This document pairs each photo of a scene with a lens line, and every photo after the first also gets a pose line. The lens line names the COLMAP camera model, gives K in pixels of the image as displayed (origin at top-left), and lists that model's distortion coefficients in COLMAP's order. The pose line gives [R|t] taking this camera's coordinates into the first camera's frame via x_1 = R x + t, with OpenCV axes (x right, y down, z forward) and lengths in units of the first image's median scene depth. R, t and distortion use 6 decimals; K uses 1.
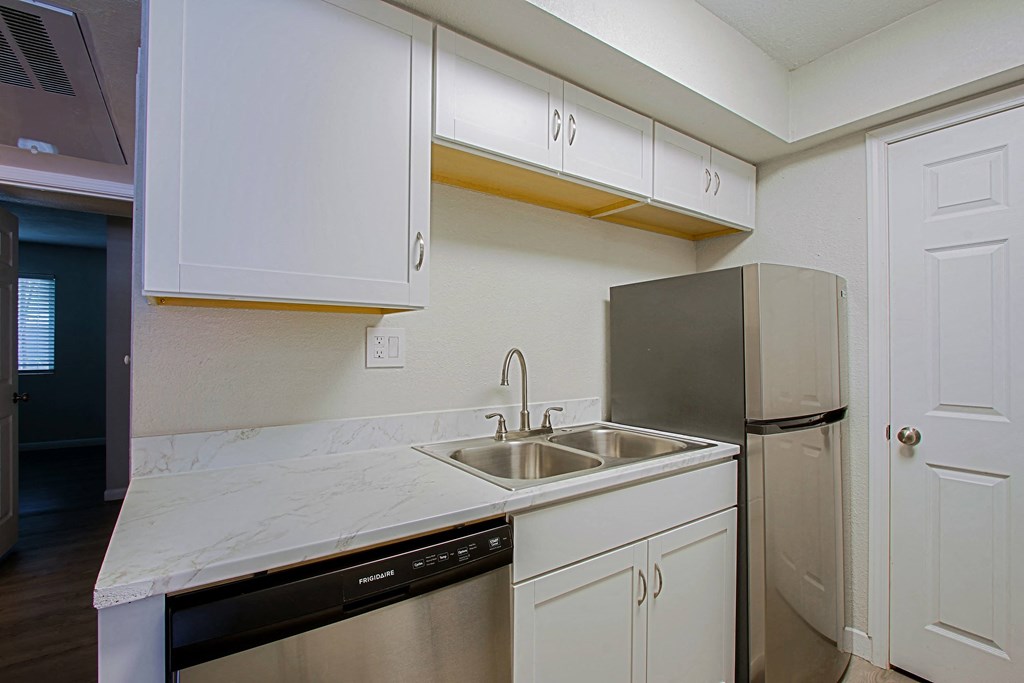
lens RADIAL K [[474.0, 0, 514.2], [0, 474.0, 341.7], [0, 0, 1]] dist [-0.022576, 0.002261]
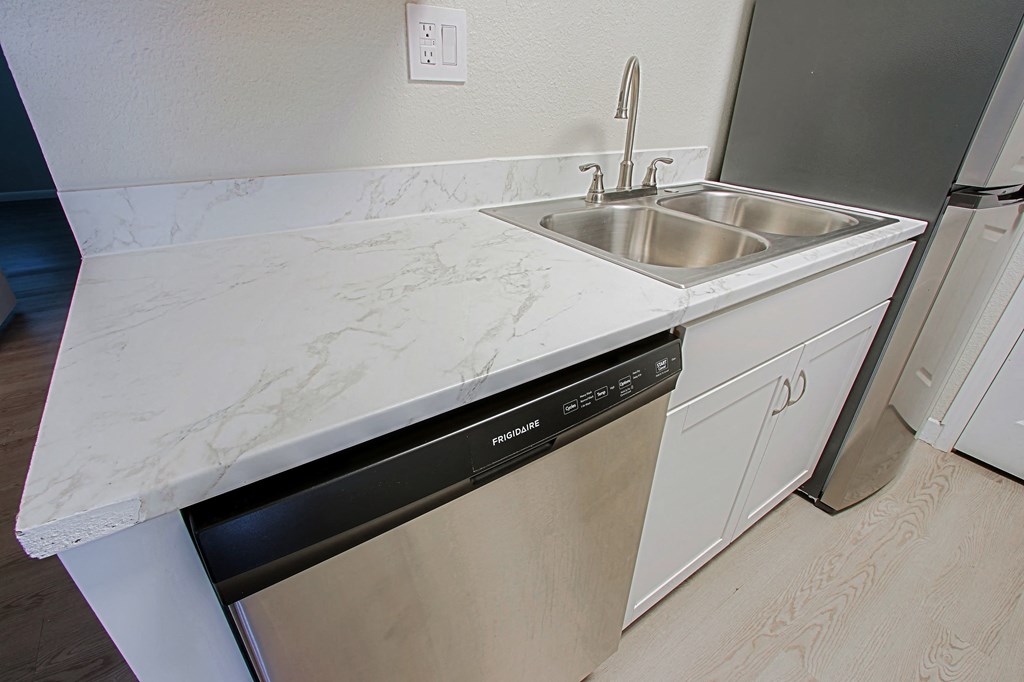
lens RADIAL K [[474.0, 0, 510.4], [0, 474.0, 340.2], [0, 0, 1]] dist [-0.022576, 0.002261]
pose [[0.999670, 0.024700, 0.007047, -0.169966], [-0.025055, 0.877298, 0.479291, 0.052410], [0.005656, -0.479309, 0.877628, 0.282362]]
